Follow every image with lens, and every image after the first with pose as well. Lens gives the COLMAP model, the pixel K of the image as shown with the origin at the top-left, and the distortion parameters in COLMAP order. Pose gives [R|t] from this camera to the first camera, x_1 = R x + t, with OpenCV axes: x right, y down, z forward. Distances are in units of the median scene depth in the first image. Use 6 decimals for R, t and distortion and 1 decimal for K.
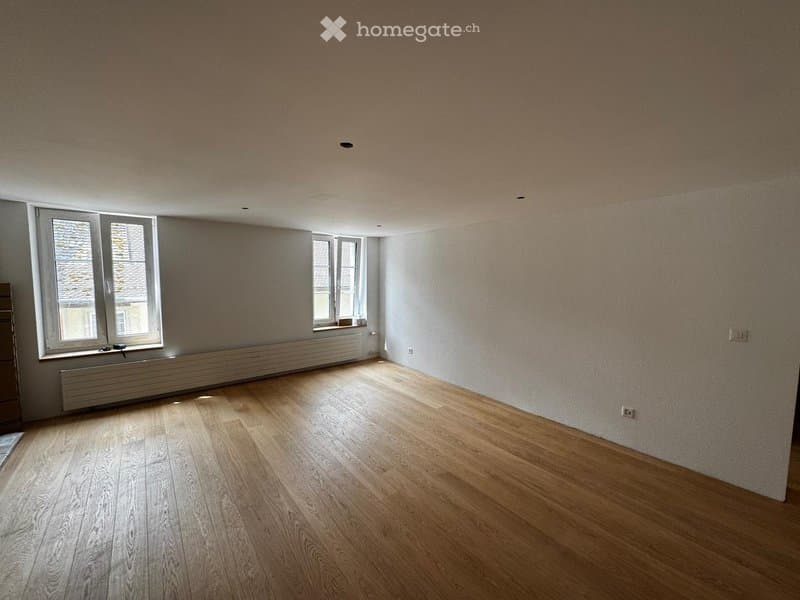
lens RADIAL K [[319.7, 0, 400.0], [0, 319.7, 300.0], [0, 0, 1]] dist [-0.004417, -0.000053]
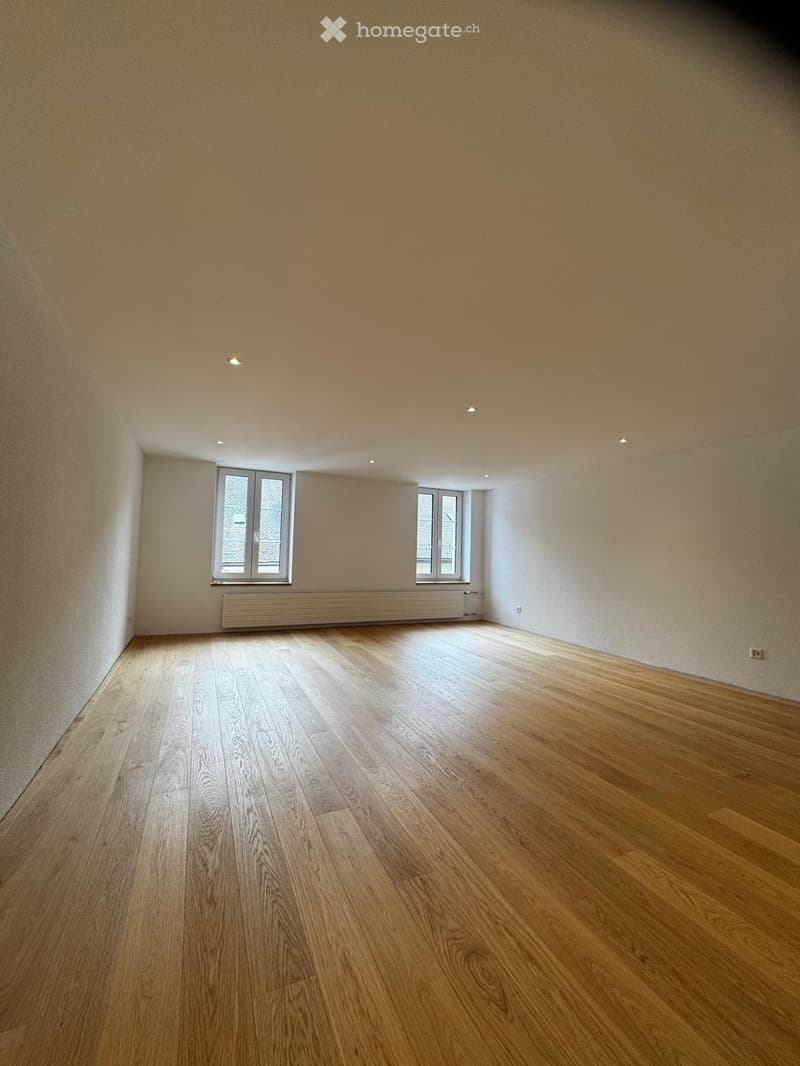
lens RADIAL K [[426.0, 0, 400.0], [0, 426.0, 533.0], [0, 0, 1]] dist [-0.004417, -0.000053]
pose [[0.971037, 0.002003, -0.238921, -0.007735], [-0.033917, 0.990994, -0.129541, 0.142459], [0.236510, 0.133893, 0.962360, -0.366901]]
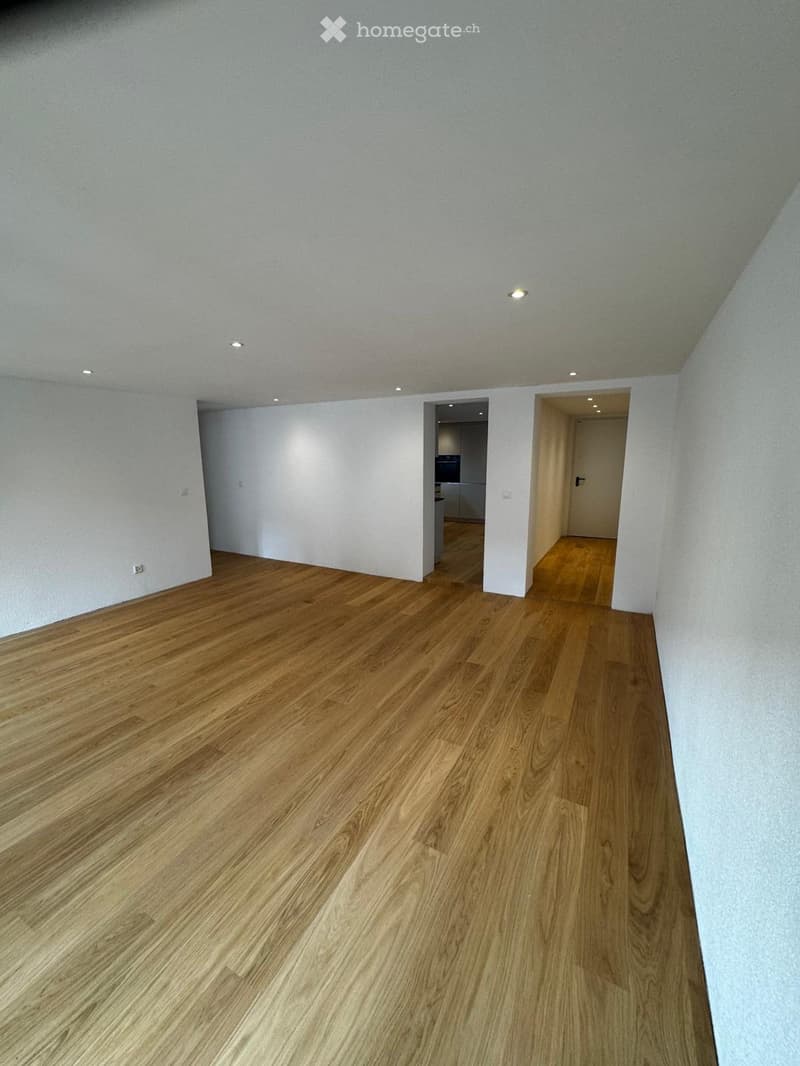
lens RADIAL K [[414.3, 0, 400.0], [0, 414.3, 533.0], [0, 0, 1]] dist [-0.000714, -0.000018]
pose [[-0.391592, -0.173081, 0.903714, -0.782783], [0.074887, 0.972896, 0.218780, -0.038170], [-0.917087, 0.153349, -0.368016, 0.463327]]
